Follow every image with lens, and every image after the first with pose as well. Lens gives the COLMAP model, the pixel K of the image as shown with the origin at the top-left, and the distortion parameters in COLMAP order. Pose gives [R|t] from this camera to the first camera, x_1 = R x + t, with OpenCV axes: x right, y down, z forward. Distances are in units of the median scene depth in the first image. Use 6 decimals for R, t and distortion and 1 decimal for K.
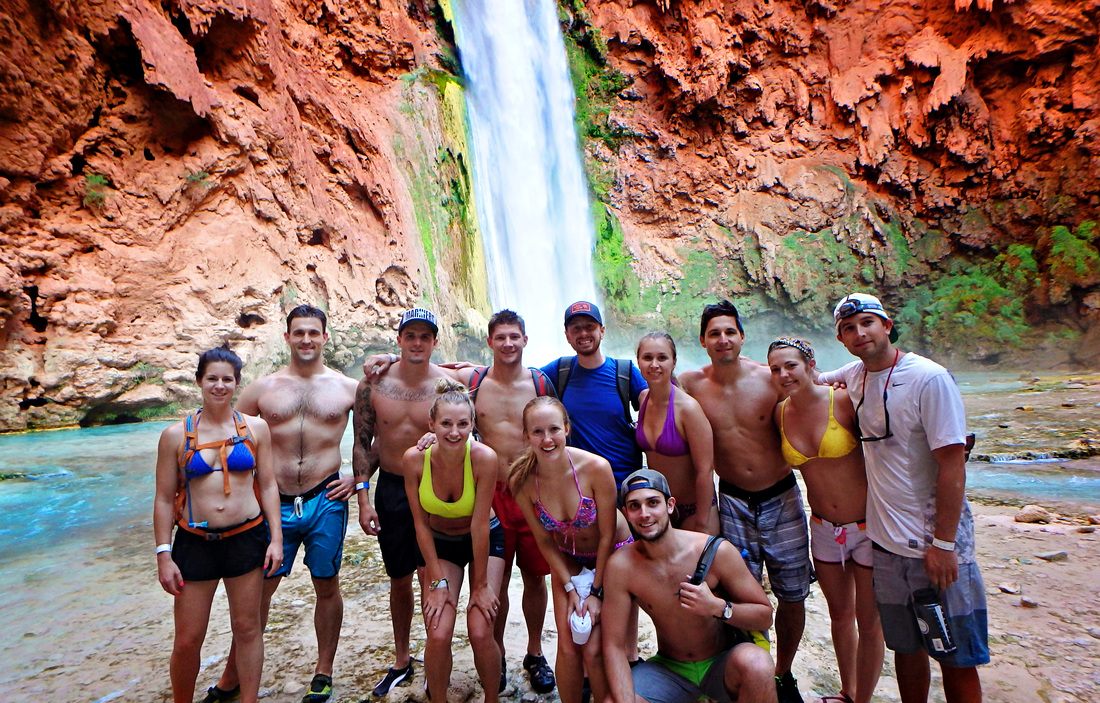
lens RADIAL K [[689.8, 0, 551.7], [0, 689.8, 362.9], [0, 0, 1]] dist [-0.038415, 0.002183]
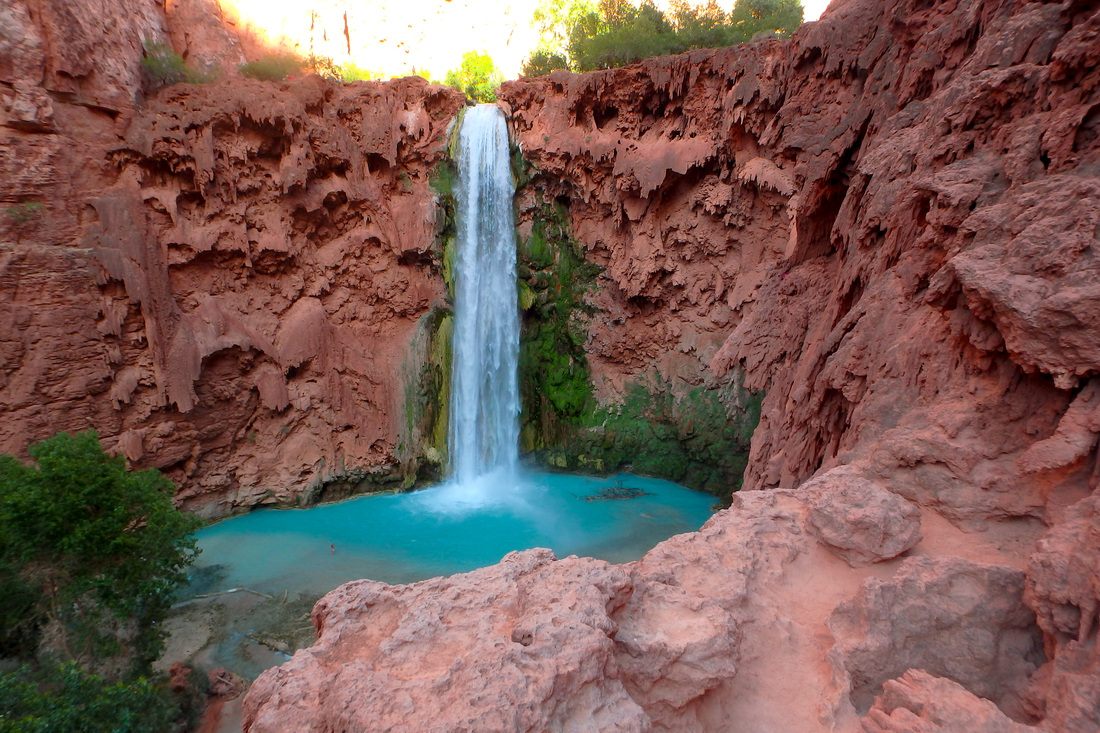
lens RADIAL K [[702.9, 0, 563.5], [0, 702.9, 337.5], [0, 0, 1]] dist [-0.031185, -0.008044]
pose [[0.834219, 0.130502, -0.535769, 1.280570], [-0.032902, 0.981641, 0.187876, -0.802190], [0.550451, -0.139102, 0.823198, -0.461271]]
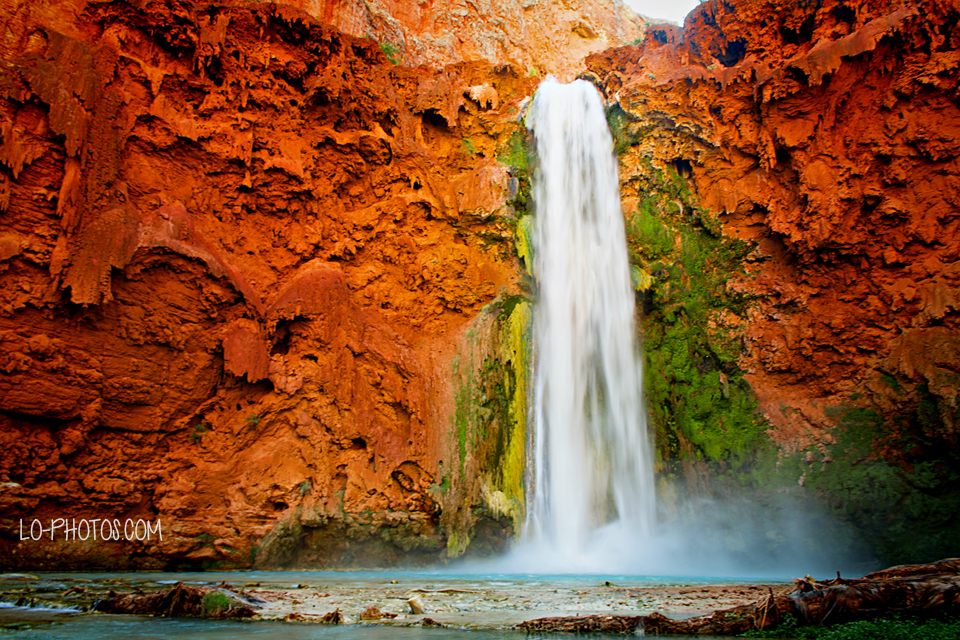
lens RADIAL K [[668.5, 0, 475.6], [0, 668.5, 314.9], [0, 0, 1]] dist [-0.002735, 0.002629]
pose [[0.712618, -0.200564, -0.672272, 0.668392], [-0.024036, 0.950721, -0.309114, -0.011801], [0.701140, 0.236439, 0.672680, 0.142791]]
